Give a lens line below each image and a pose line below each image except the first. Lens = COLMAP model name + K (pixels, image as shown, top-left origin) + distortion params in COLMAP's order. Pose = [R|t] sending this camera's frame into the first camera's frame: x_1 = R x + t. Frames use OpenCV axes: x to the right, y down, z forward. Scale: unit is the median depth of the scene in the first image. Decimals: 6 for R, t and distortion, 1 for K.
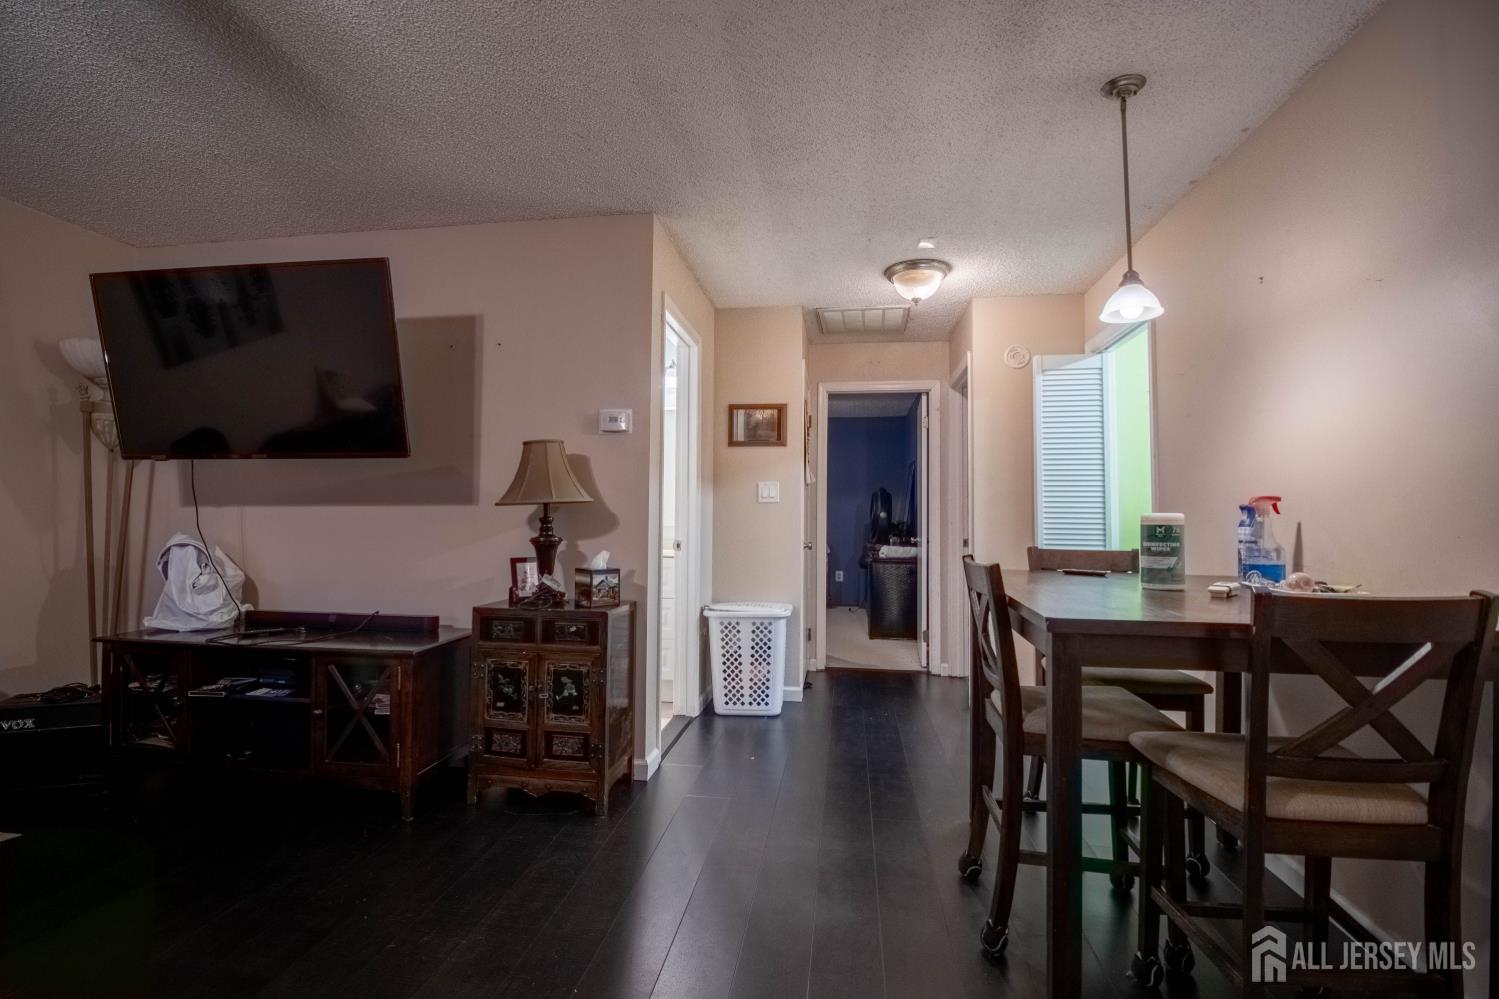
lens RADIAL K [[731.4, 0, 749.5], [0, 731.4, 499.5], [0, 0, 1]] dist [0.000460, -0.000111]
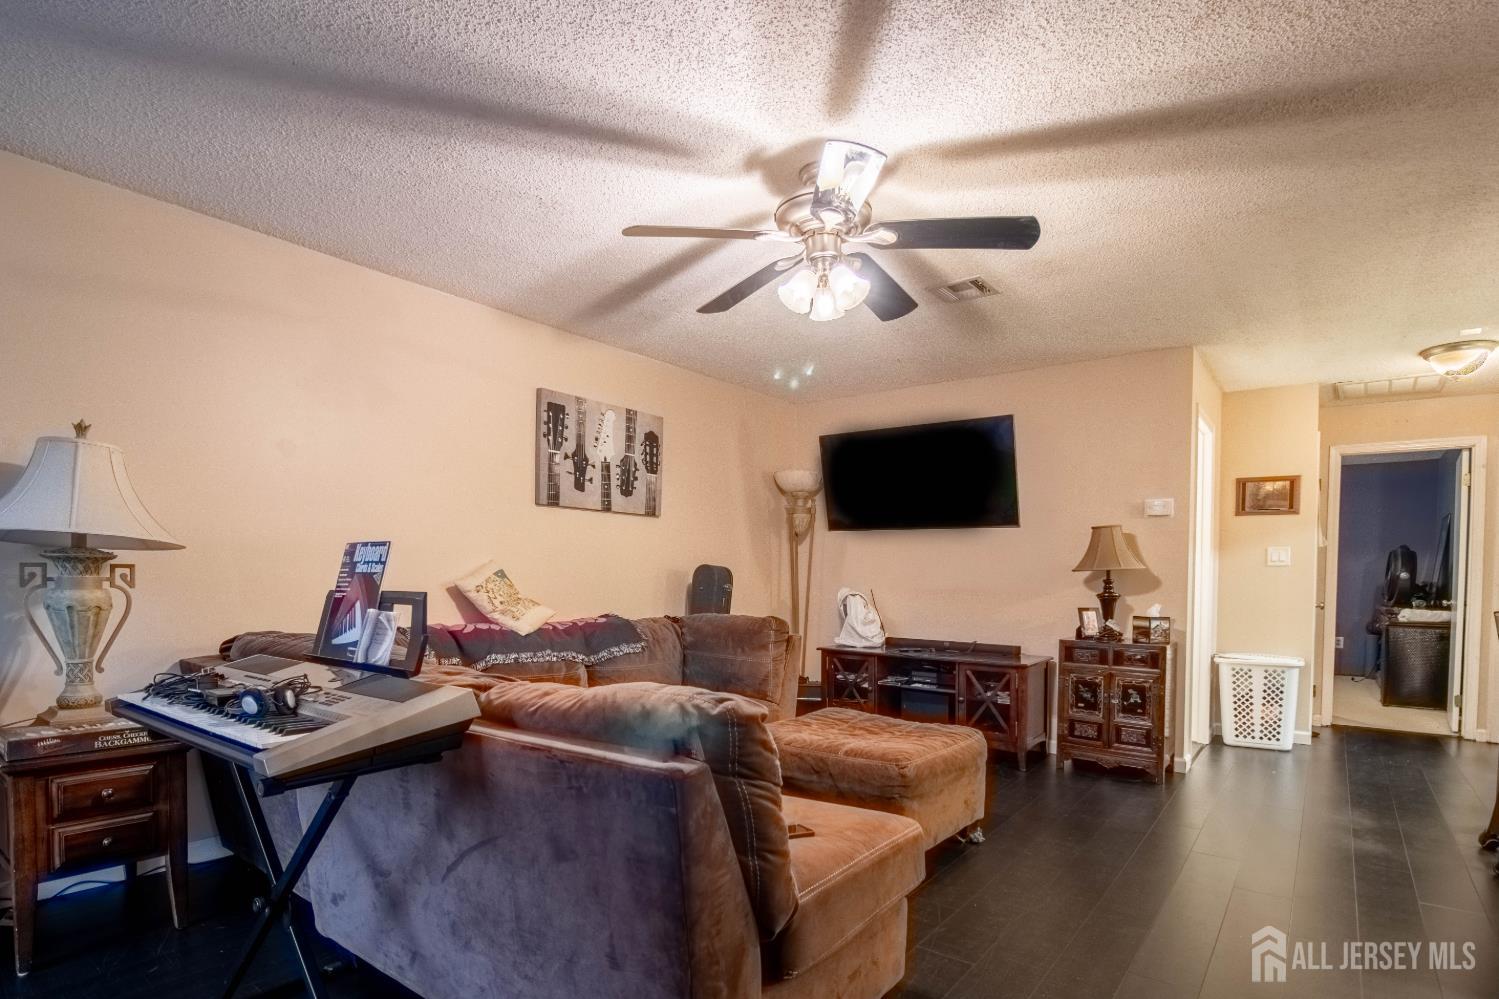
lens RADIAL K [[756.6, 0, 747.3], [0, 756.6, 595.6], [0, 0, 1]] dist [0.001082, -0.015062]
pose [[0.862793, 0.017364, -0.505258, -0.102460], [0.009528, 0.998674, 0.050592, -0.018371], [0.505467, -0.048464, 0.861484, -0.447741]]
